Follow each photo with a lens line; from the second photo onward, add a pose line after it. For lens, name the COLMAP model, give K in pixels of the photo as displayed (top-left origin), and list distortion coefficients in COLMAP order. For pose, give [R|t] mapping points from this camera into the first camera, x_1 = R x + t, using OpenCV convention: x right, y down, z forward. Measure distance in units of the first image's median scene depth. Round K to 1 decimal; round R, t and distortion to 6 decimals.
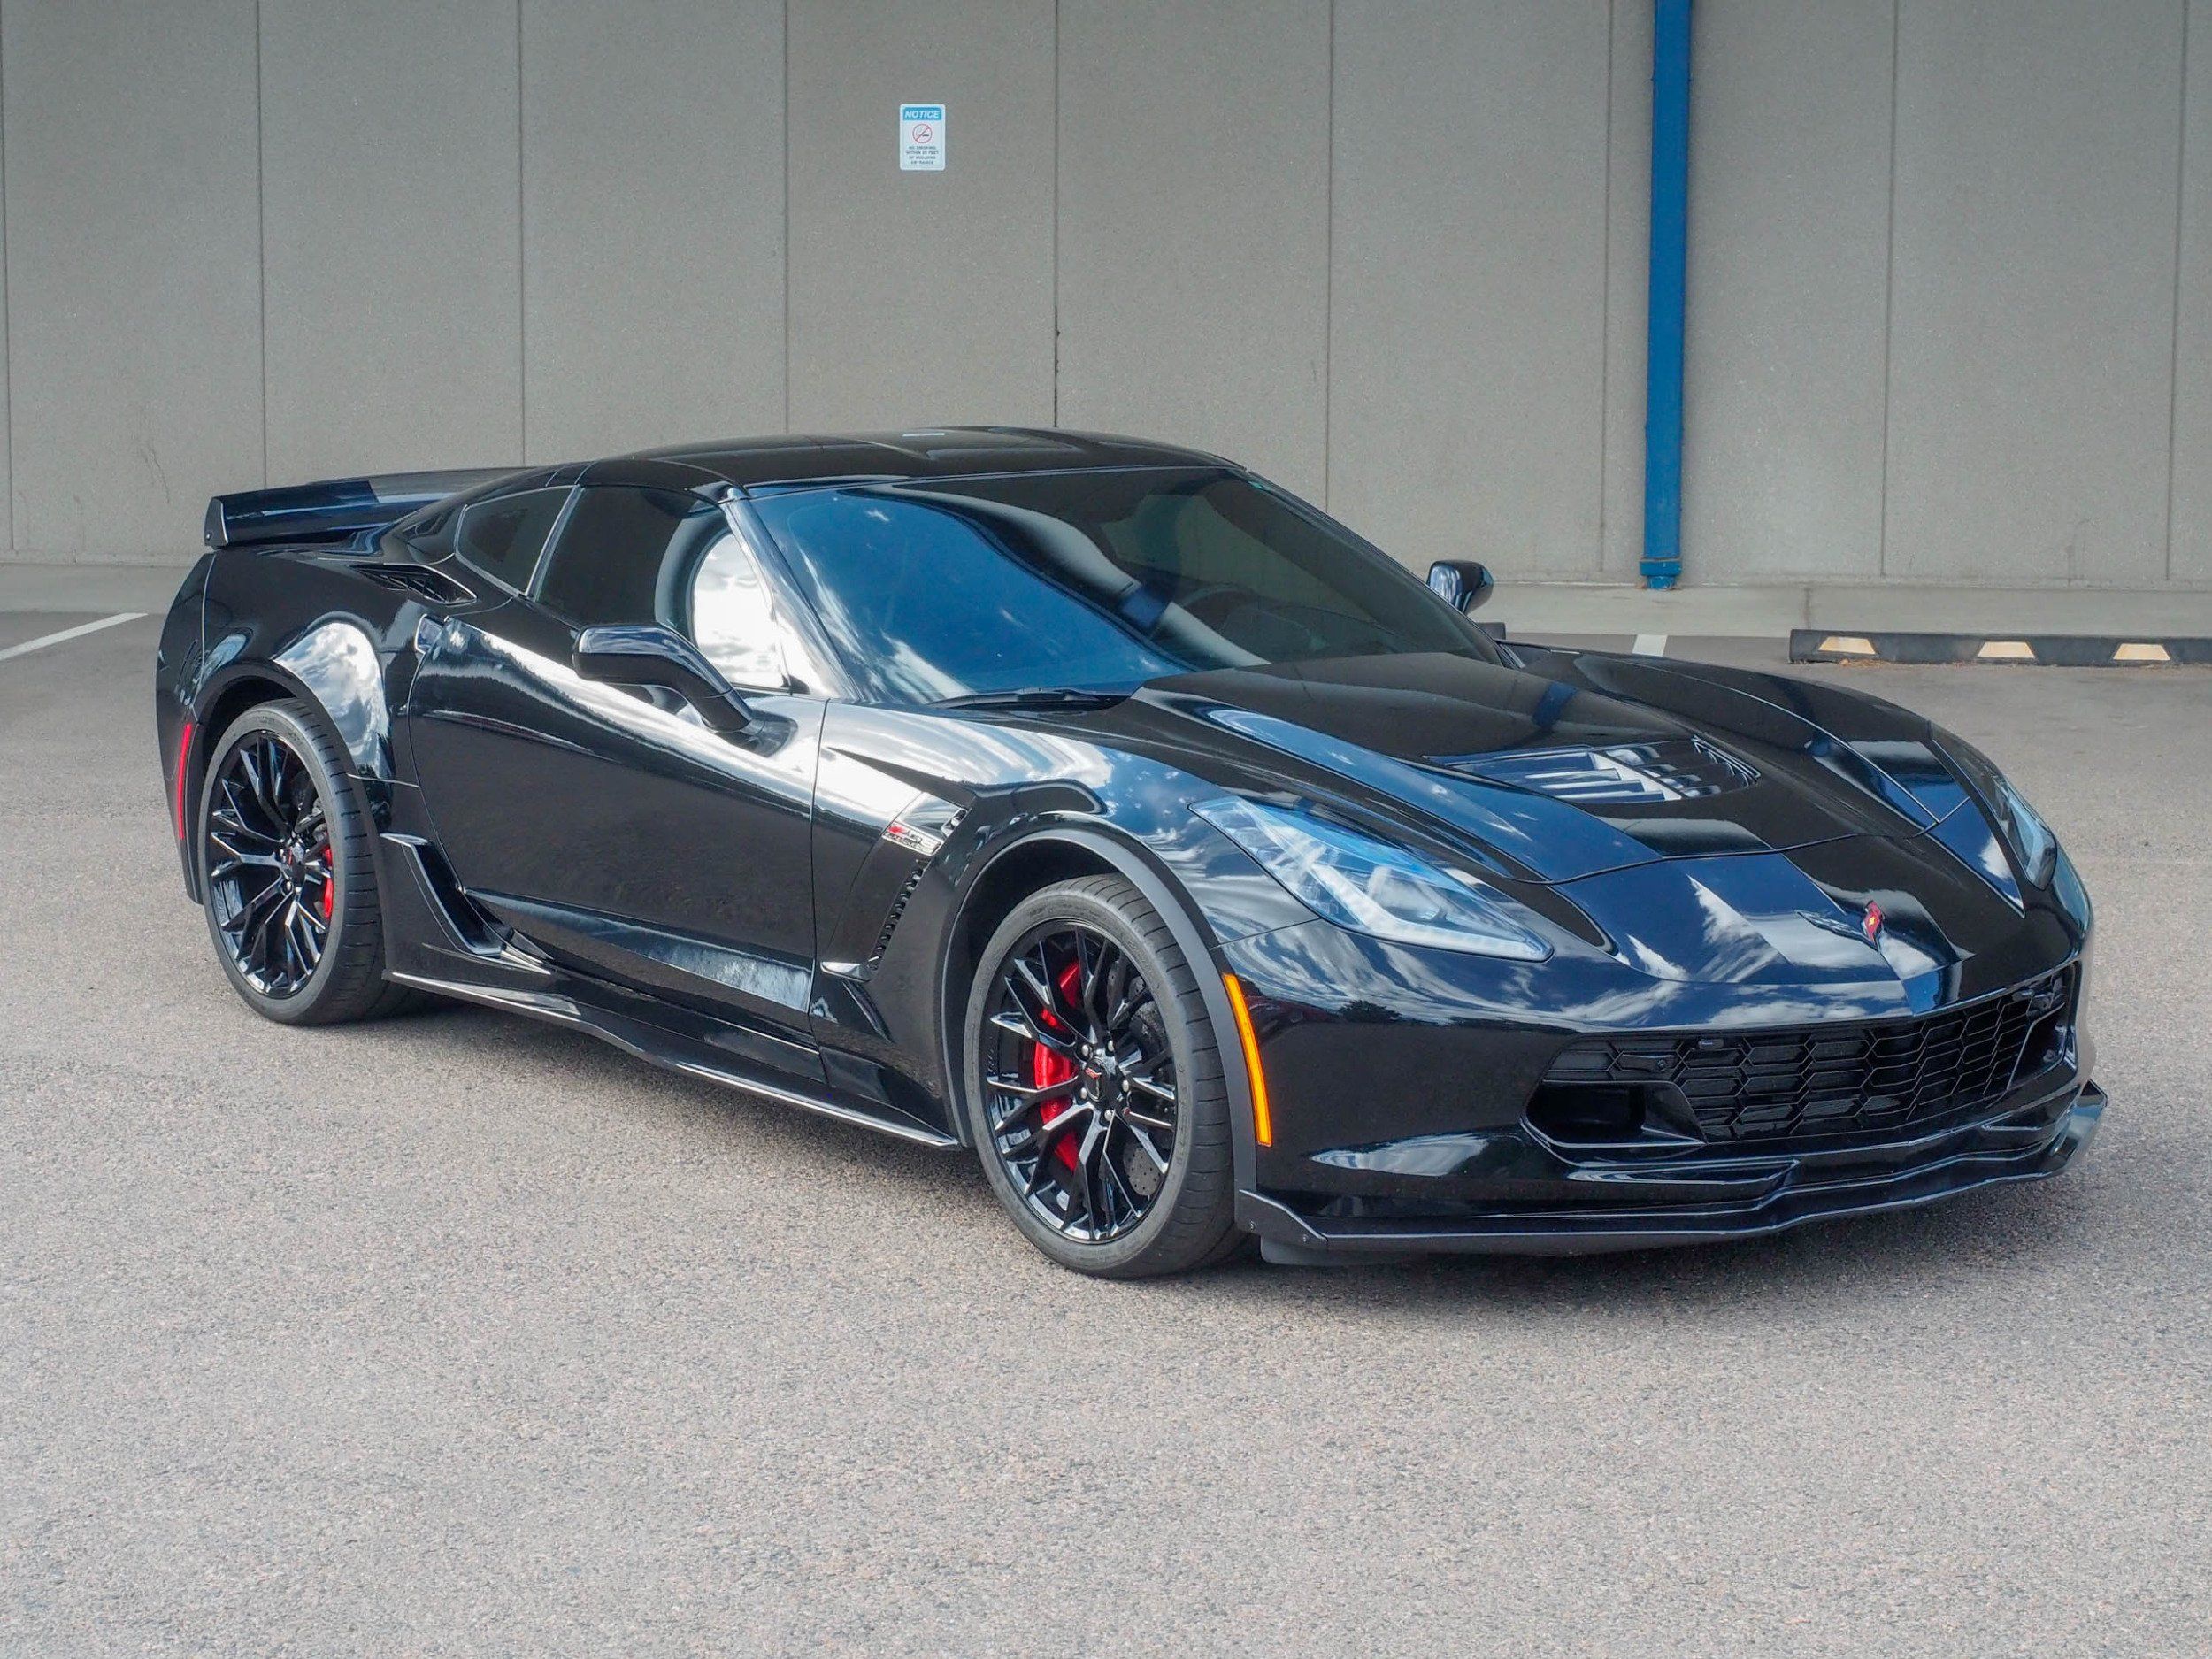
lens RADIAL K [[4522.6, 0, 1106.0], [0, 4522.6, 829.5], [0, 0, 1]] dist [-0.019031, -0.097296]
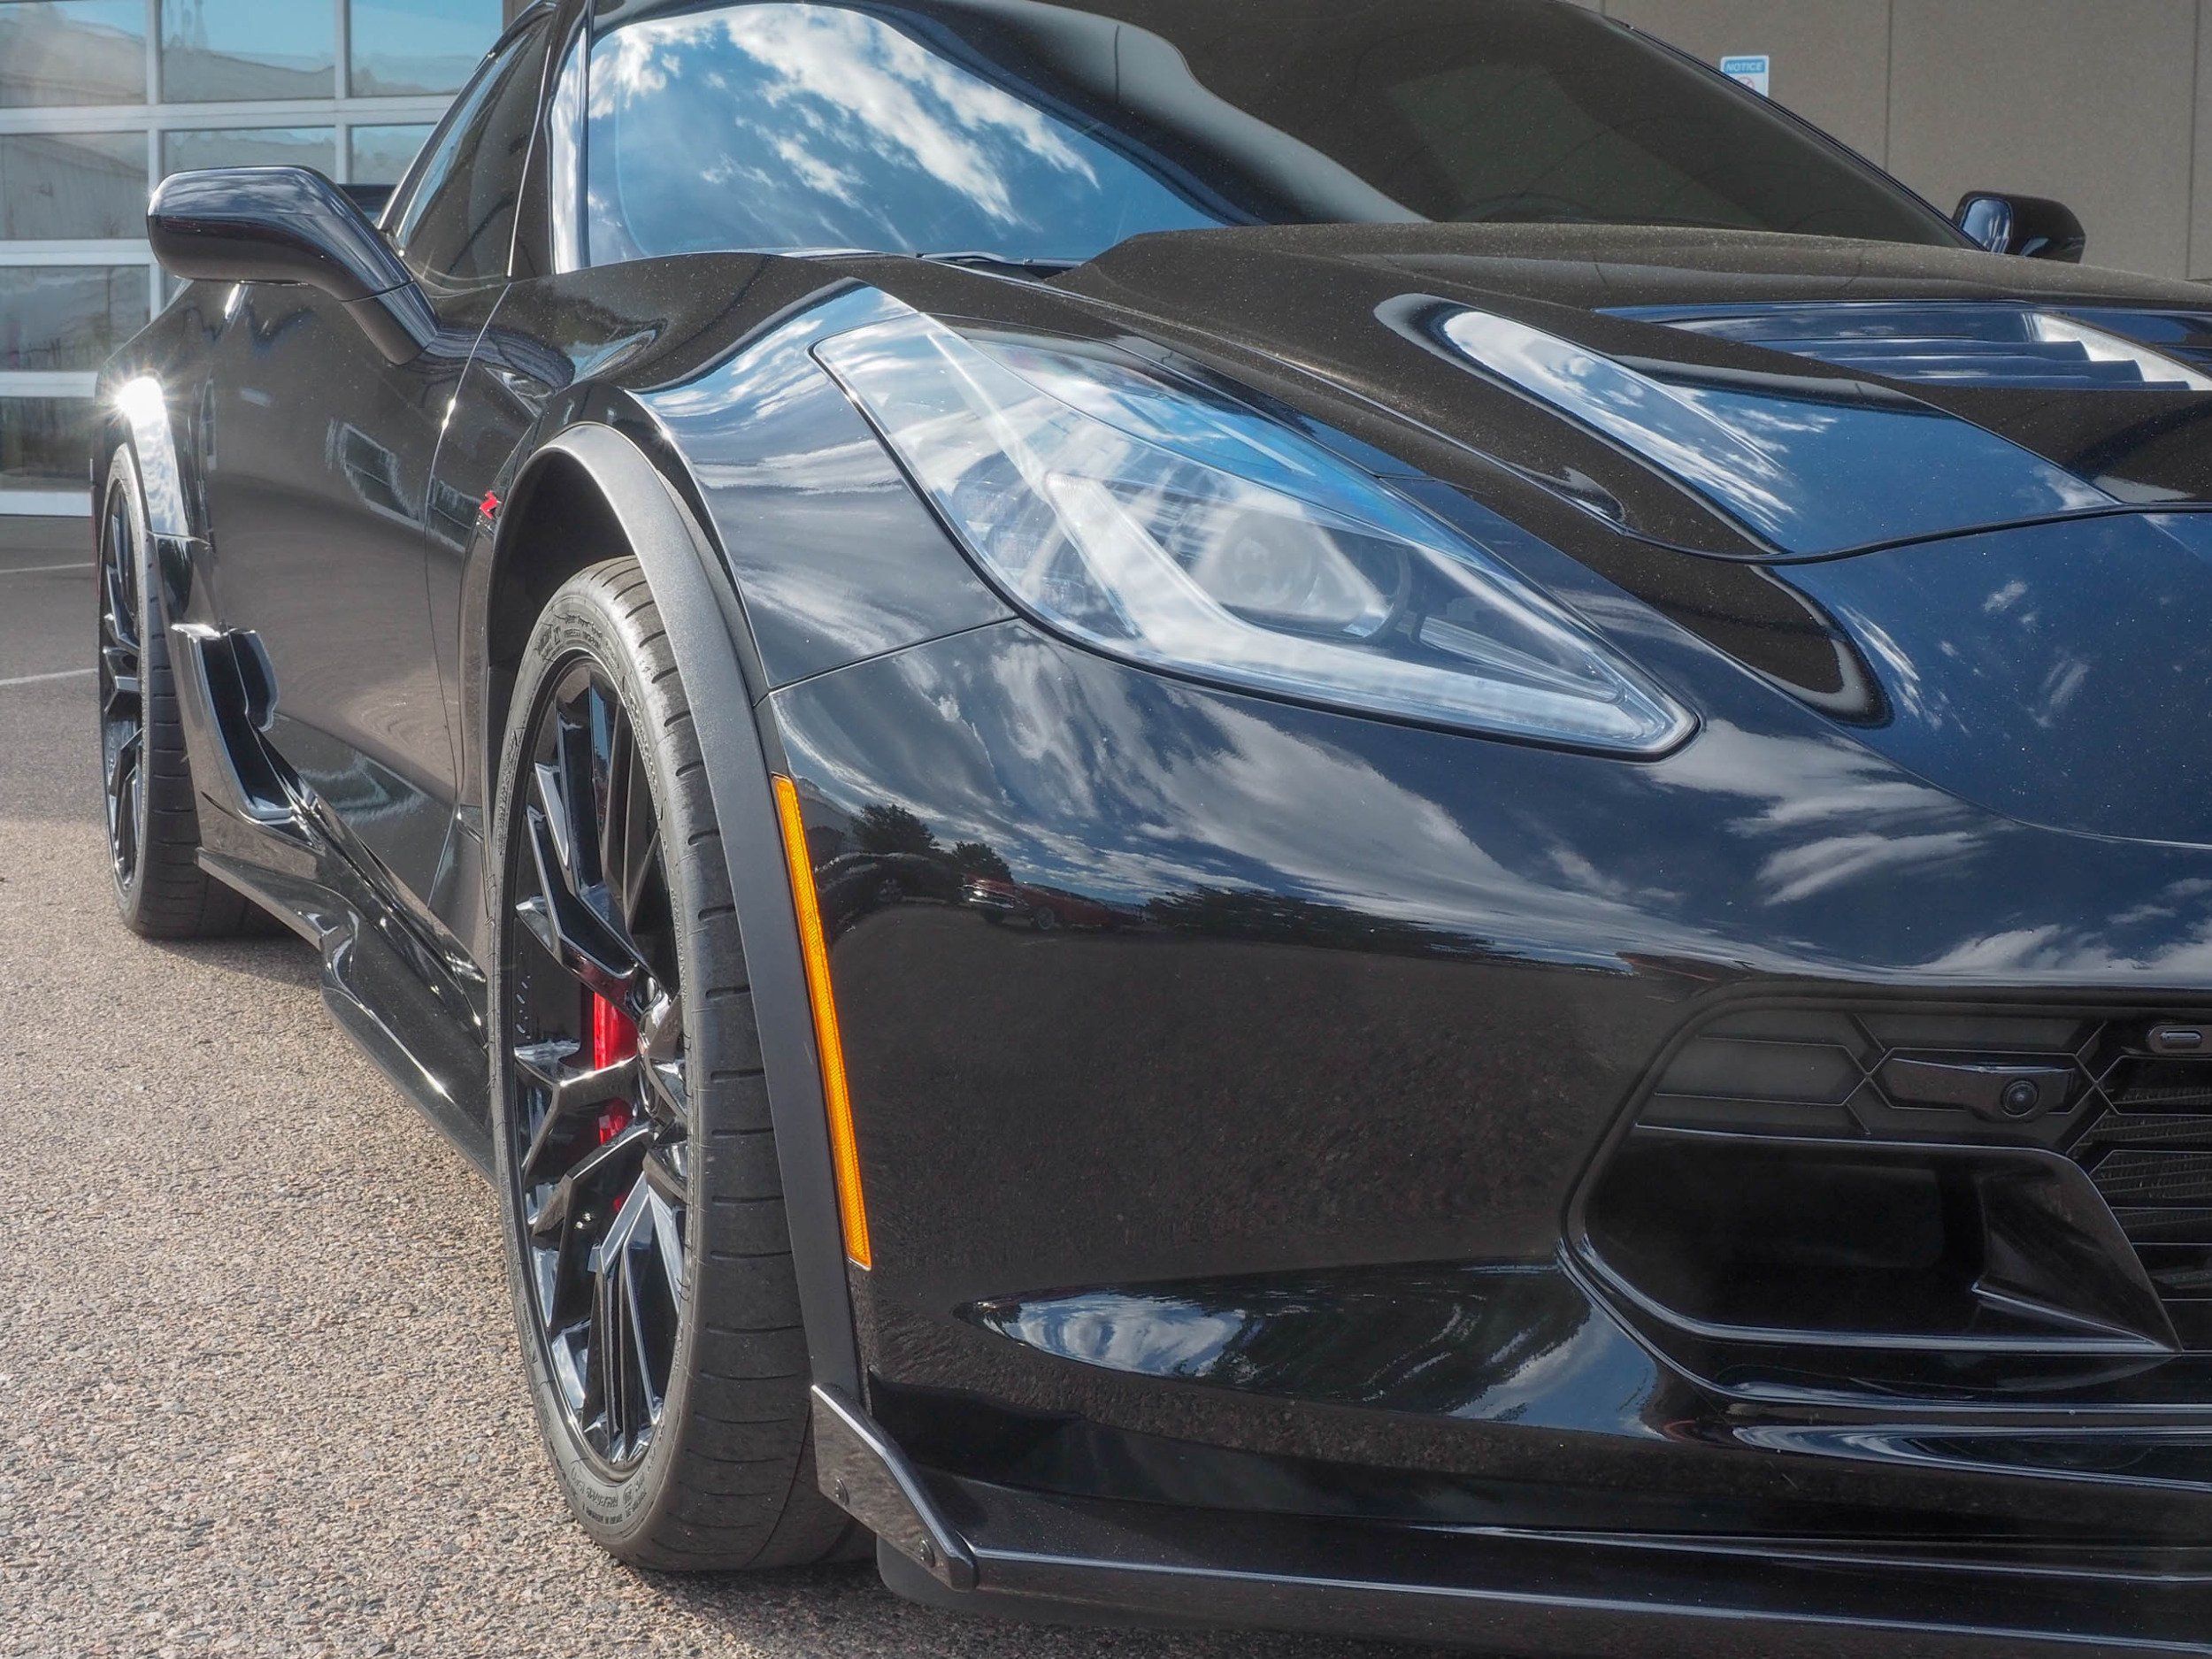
lens RADIAL K [[3573.6, 0, 1106.0], [0, 3573.6, 829.5], [0, 0, 1]] dist [0.007773, -0.149672]
pose [[0.959053, 0.035203, -0.281030, 0.100638], [-0.040371, 0.999105, -0.012620, 0.030028], [0.280334, 0.023449, 0.959616, 0.570134]]
